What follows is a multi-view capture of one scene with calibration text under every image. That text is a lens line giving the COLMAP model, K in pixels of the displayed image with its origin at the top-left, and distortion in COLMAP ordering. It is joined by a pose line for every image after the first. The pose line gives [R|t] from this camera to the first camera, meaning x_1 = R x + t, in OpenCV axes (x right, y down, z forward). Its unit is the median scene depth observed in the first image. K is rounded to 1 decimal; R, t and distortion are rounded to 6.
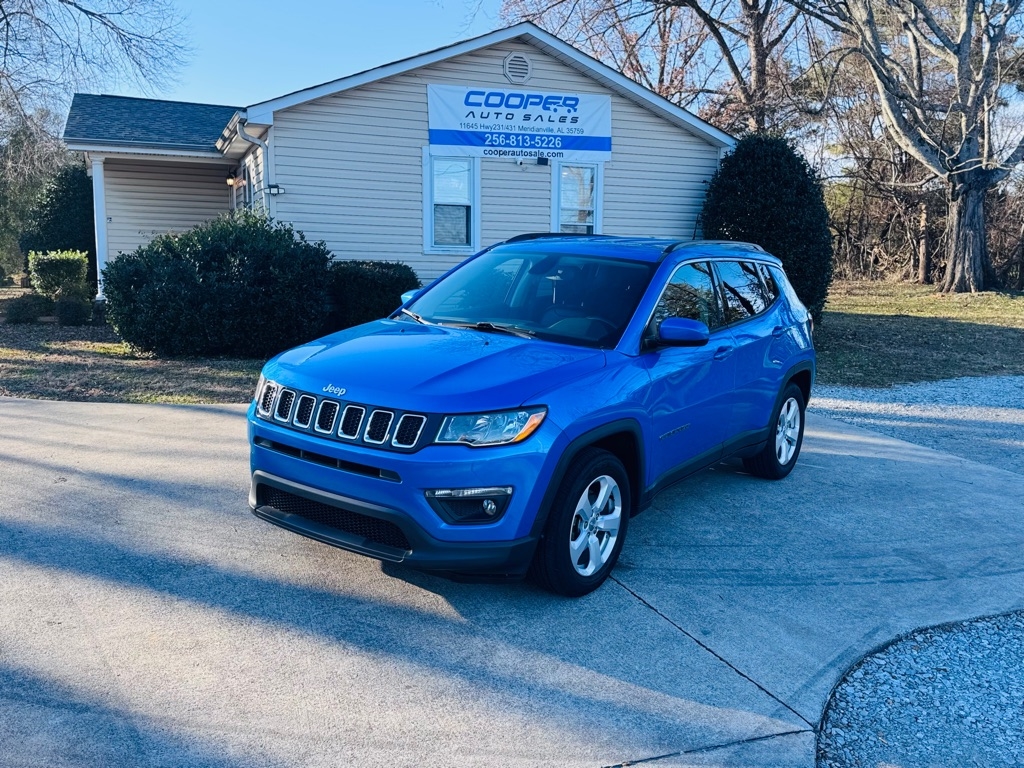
lens RADIAL K [[894.1, 0, 513.6], [0, 894.1, 385.0], [0, 0, 1]] dist [0.129480, -0.222737]
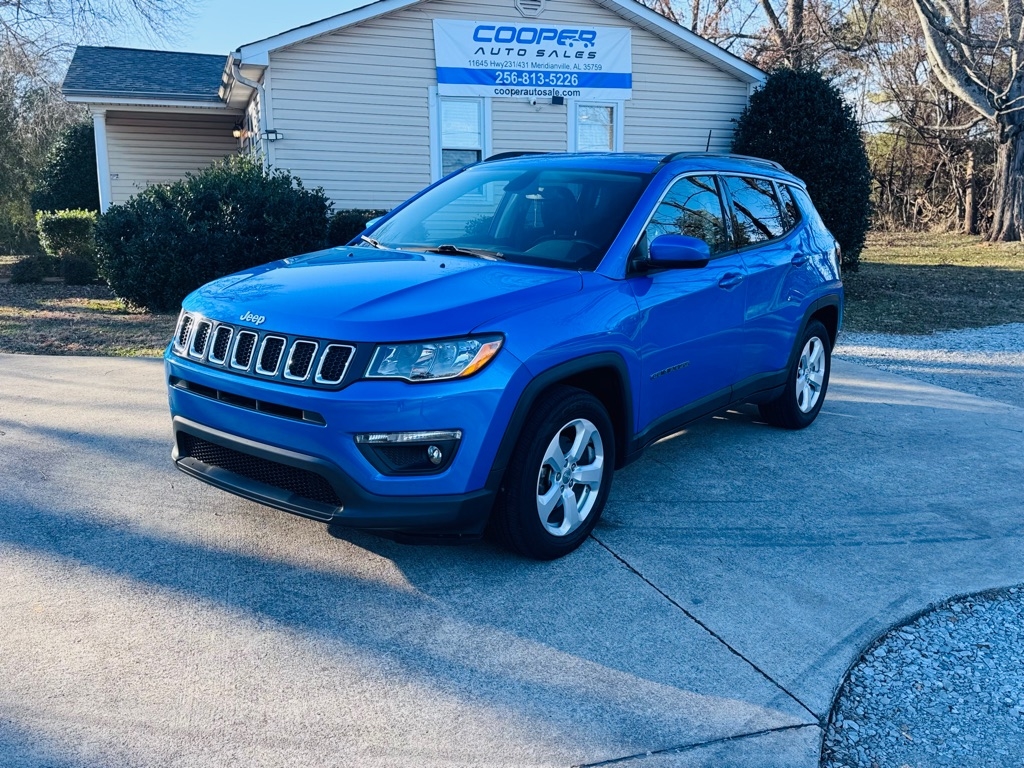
lens RADIAL K [[896.7, 0, 513.3], [0, 896.7, 390.1], [0, 0, 1]] dist [0.110627, -0.179231]
pose [[0.999154, -0.009563, -0.040008, 0.025158], [0.011332, 0.998957, 0.044236, 0.012499], [0.039543, -0.044652, 0.998220, 0.053304]]
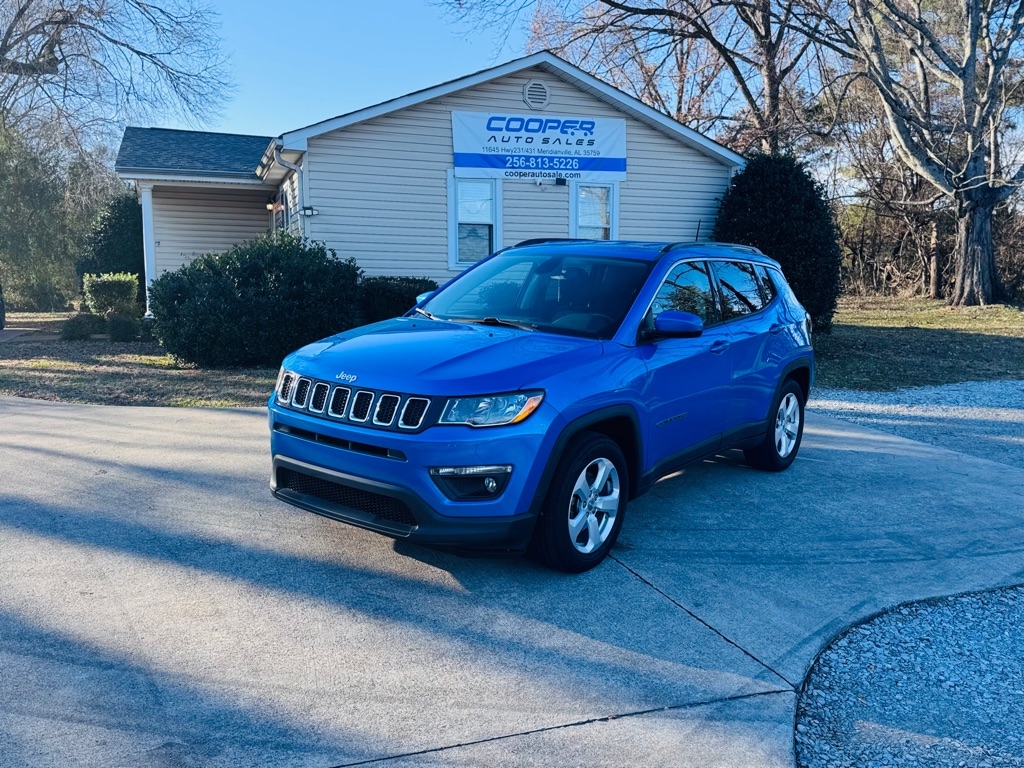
lens RADIAL K [[852.5, 0, 515.4], [0, 852.5, 384.6], [0, 0, 1]] dist [0.132966, -0.234821]
pose [[0.999476, -0.006944, -0.031615, 0.011096], [0.006294, 0.999768, -0.020614, 0.012088], [0.031750, 0.020404, 0.999288, -0.004225]]
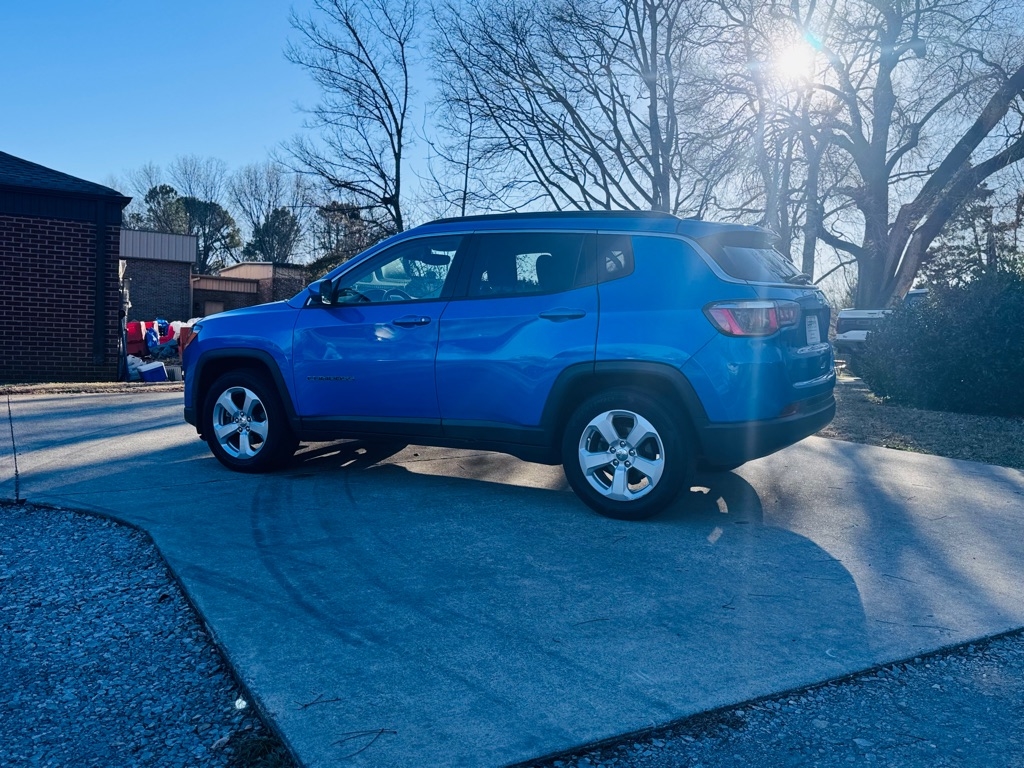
lens RADIAL K [[885.7, 0, 522.0], [0, 885.7, 386.4], [0, 0, 1]] dist [0.160498, -0.275115]
pose [[0.134329, 0.052658, -0.989537, 0.537519], [-0.174104, 0.984308, 0.028745, -0.005850], [0.975522, 0.168421, 0.141389, 0.427003]]
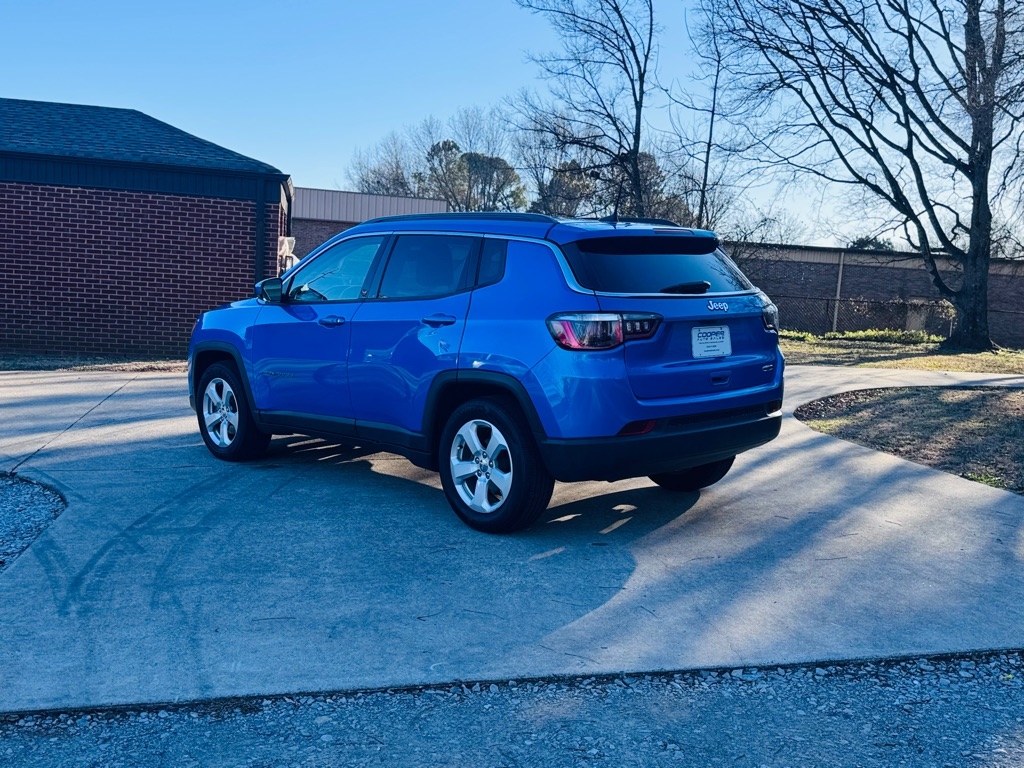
lens RADIAL K [[1050.0, 0, 527.8], [0, 1050.0, 384.2], [0, 0, 1]] dist [0.196656, -0.417612]
pose [[-0.177746, 0.068867, -0.981664, 0.597063], [-0.188907, 0.976608, 0.102717, -0.056843], [0.965774, 0.203701, -0.160579, 0.613441]]
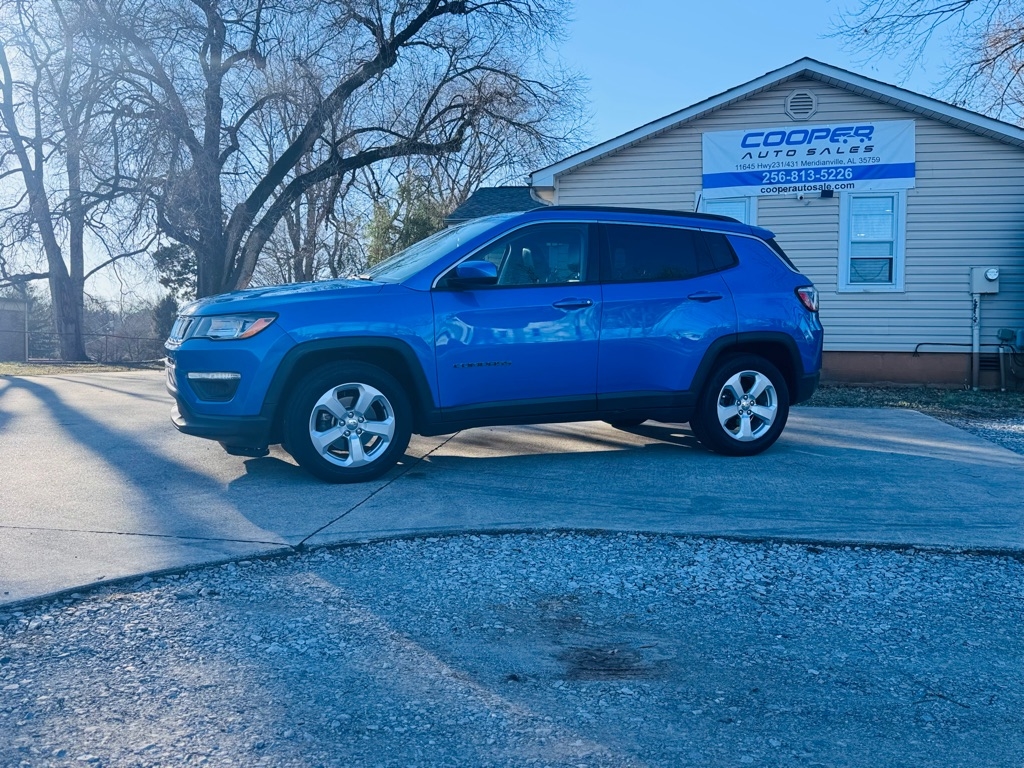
lens RADIAL K [[891.3, 0, 512.0], [0, 891.3, 384.0], [0, 0, 1]] dist [0.169687, -0.354283]
pose [[0.848793, 0.013298, -0.528557, 0.314759], [-0.066385, 0.994453, -0.081586, 0.064844], [0.524541, 0.104338, 0.844968, 0.034371]]
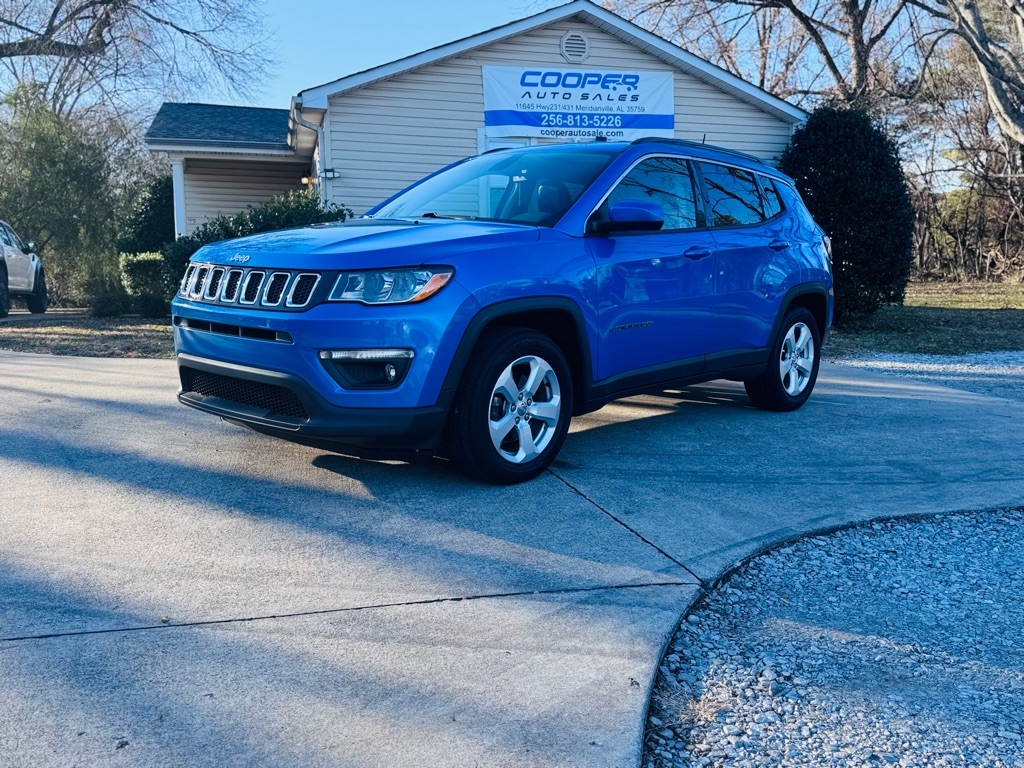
lens RADIAL K [[895.4, 0, 520.1], [0, 895.4, 390.3], [0, 0, 1]] dist [0.118376, -0.188542]
pose [[0.993447, -0.003735, -0.114235, 0.067423], [0.001042, 0.999720, -0.023624, 0.055482], [0.114291, 0.023350, 0.993173, 0.025758]]
